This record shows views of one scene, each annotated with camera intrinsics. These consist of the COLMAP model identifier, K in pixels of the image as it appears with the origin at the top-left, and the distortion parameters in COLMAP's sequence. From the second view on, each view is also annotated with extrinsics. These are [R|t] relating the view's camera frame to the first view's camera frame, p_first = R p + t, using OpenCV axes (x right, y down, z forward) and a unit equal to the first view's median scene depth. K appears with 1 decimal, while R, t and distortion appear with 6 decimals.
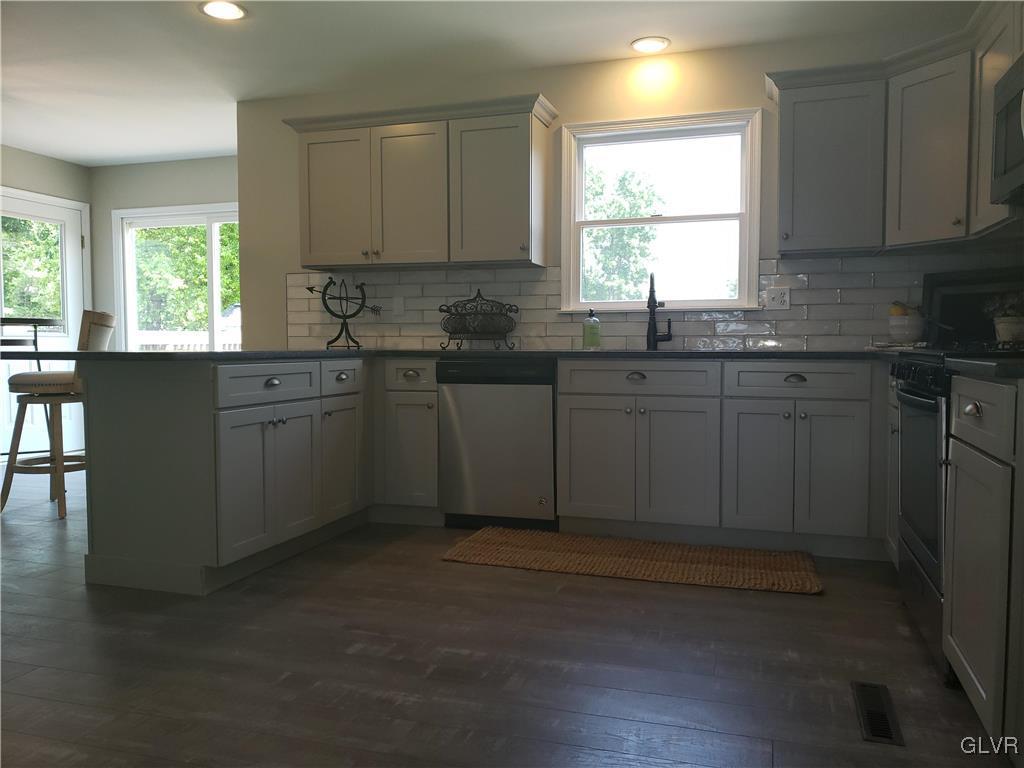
lens RADIAL K [[792.9, 0, 512.0], [0, 792.9, 384.0], [0, 0, 1]] dist [0.098405, -0.170073]
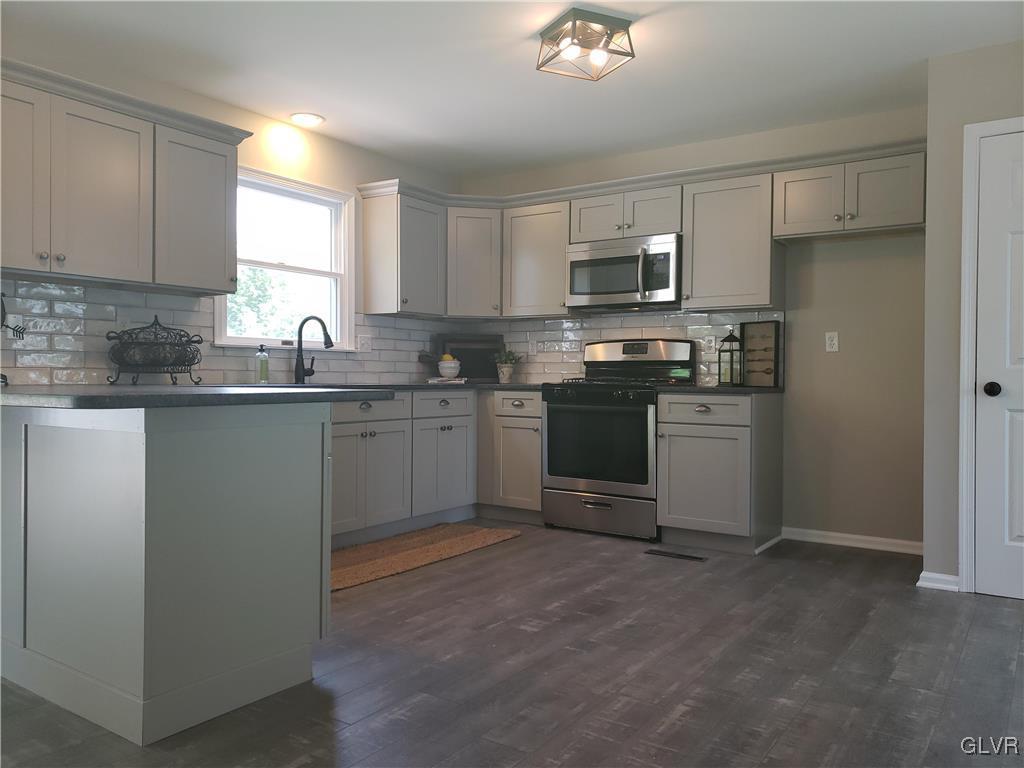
lens RADIAL K [[792.9, 0, 512.0], [0, 792.9, 384.0], [0, 0, 1]] dist [0.098405, -0.170073]
pose [[0.286518, -0.007500, 0.958046, -0.811530], [0.043513, 0.999039, -0.005192, -0.023284], [-0.957086, 0.043175, 0.286569, 0.387804]]
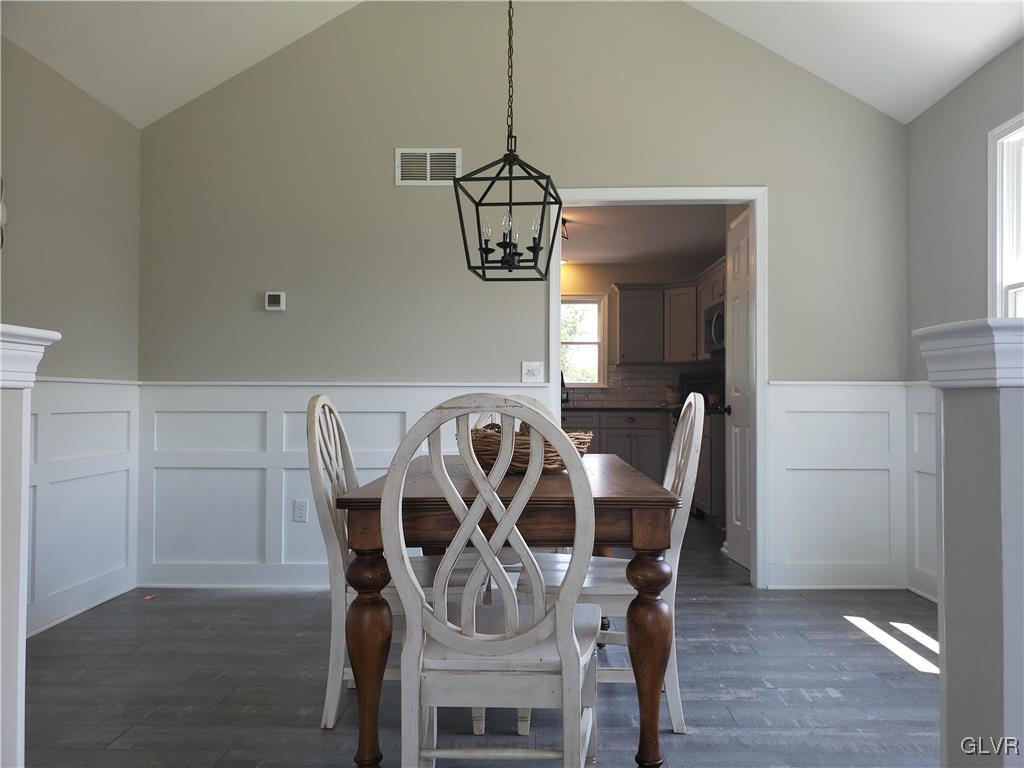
lens RADIAL K [[785.0, 0, 512.0], [0, 785.0, 384.0], [0, 0, 1]] dist [0.188878, -0.562735]
pose [[0.961009, 0.012517, 0.276234, -0.486699], [0.008817, 0.997080, -0.075856, 0.048541], [-0.276377, 0.075334, 0.958092, -0.874908]]
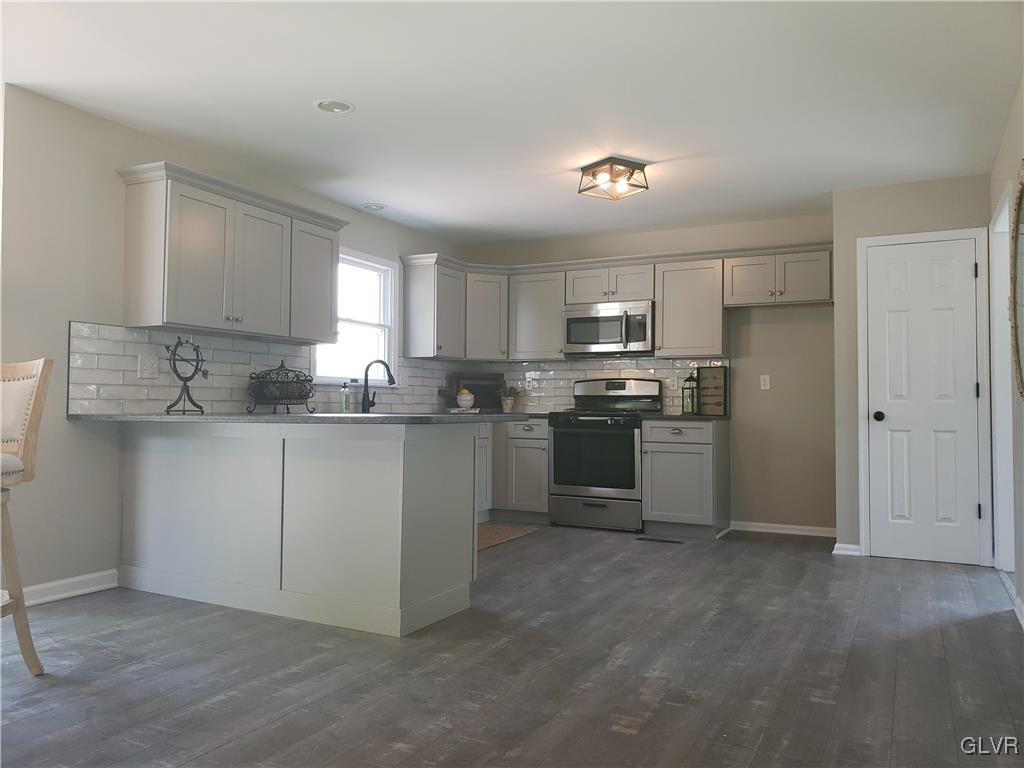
lens RADIAL K [[785.0, 0, 512.0], [0, 785.0, 384.0], [0, 0, 1]] dist [0.188878, -0.562735]
pose [[0.159358, 0.032122, 0.986698, -1.171285], [0.044372, 0.998227, -0.039663, -0.026535], [-0.986223, 0.050103, 0.157651, 0.512445]]
